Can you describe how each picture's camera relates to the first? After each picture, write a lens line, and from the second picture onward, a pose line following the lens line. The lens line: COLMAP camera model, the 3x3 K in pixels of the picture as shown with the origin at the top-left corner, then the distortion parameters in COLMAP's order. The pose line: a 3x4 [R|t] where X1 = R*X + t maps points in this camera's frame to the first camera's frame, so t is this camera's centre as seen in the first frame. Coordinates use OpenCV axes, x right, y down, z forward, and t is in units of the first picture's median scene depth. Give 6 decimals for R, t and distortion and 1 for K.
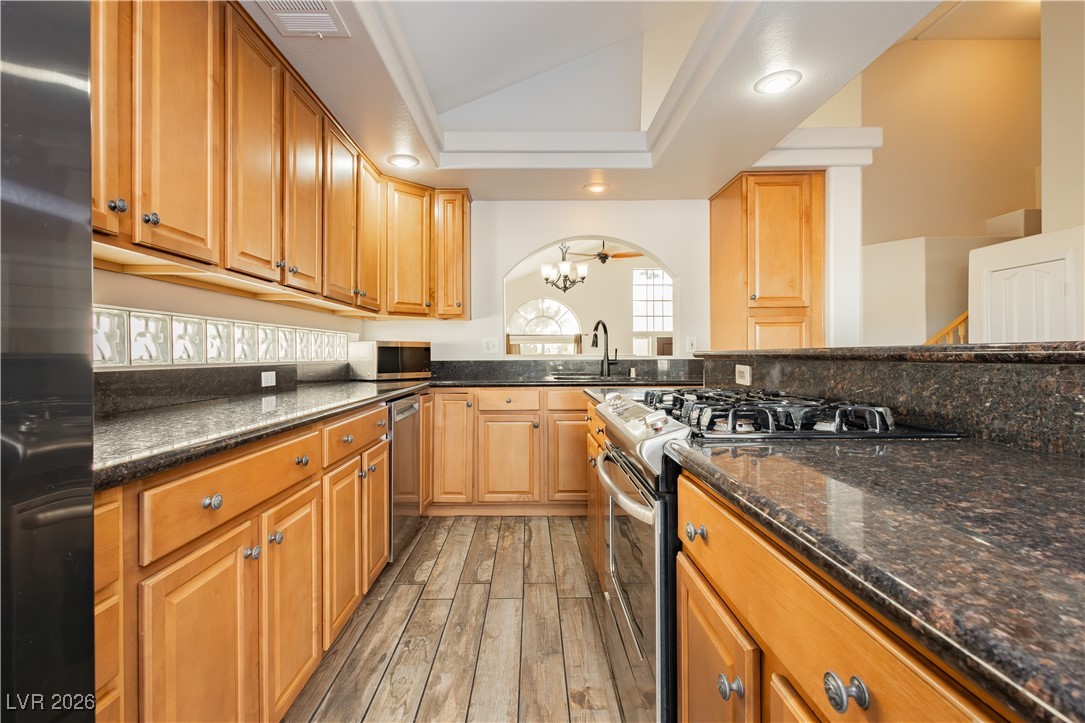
lens RADIAL K [[497.0, 0, 541.5], [0, 497.0, 360.2], [0, 0, 1]] dist [0.009572, -0.004421]
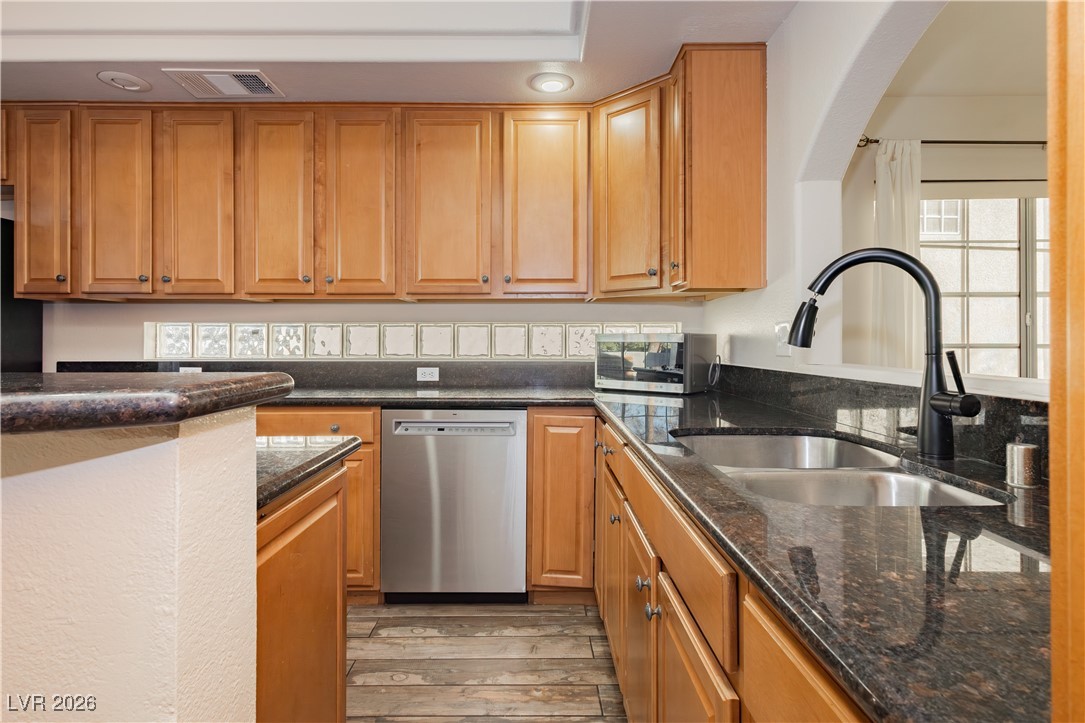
lens RADIAL K [[526.7, 0, 543.3], [0, 526.7, 359.0], [0, 0, 1]] dist [0.002194, 0.000451]
pose [[-0.026956, -0.000210, -0.999637, 0.601801], [-0.008020, 0.999968, 0.000006, 0.001814], [0.999604, 0.008018, -0.026957, 1.297006]]
